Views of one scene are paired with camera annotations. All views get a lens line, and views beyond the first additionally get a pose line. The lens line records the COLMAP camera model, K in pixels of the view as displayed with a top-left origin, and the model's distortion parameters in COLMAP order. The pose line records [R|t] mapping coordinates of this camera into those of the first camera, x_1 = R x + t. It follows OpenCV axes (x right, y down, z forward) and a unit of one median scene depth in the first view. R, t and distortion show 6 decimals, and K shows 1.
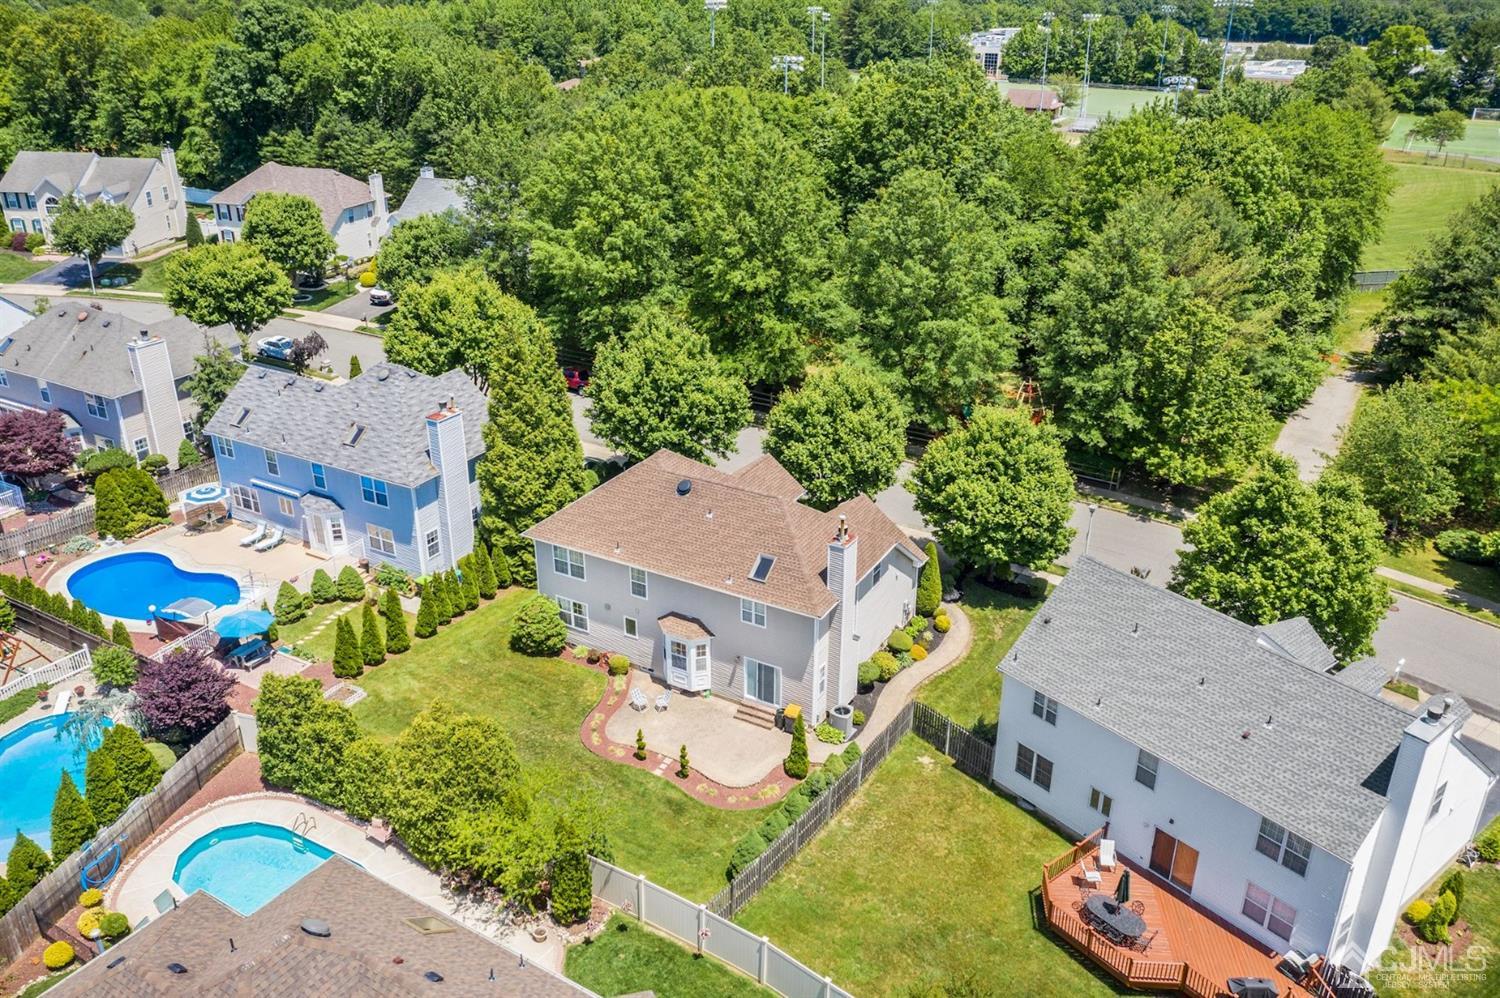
lens RADIAL K [[1190.6, 0, 750.0], [0, 1190.6, 499.0], [0, 0, 1]] dist [-0.032848, 0.000664]
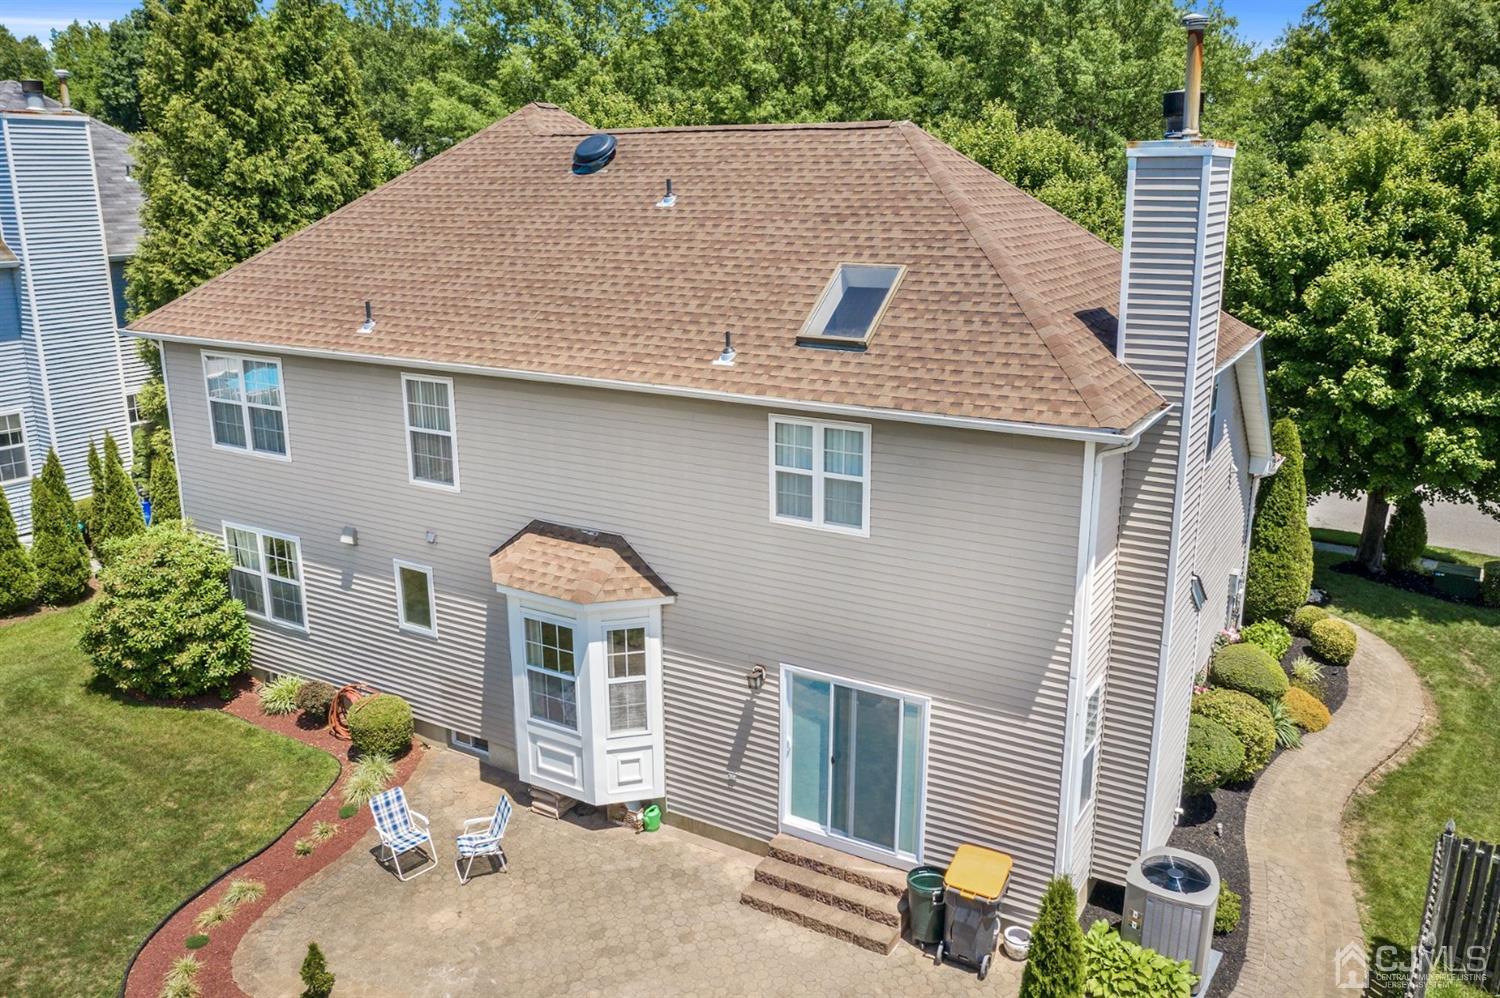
lens RADIAL K [[1190.6, 0, 750.0], [0, 1190.6, 499.0], [0, 0, 1]] dist [-0.032848, 0.000664]
pose [[0.999615, 0.001357, -0.027709, -0.004586], [-0.005852, 0.986646, -0.162771, 0.133308], [0.027118, 0.162871, 0.986275, 0.698927]]
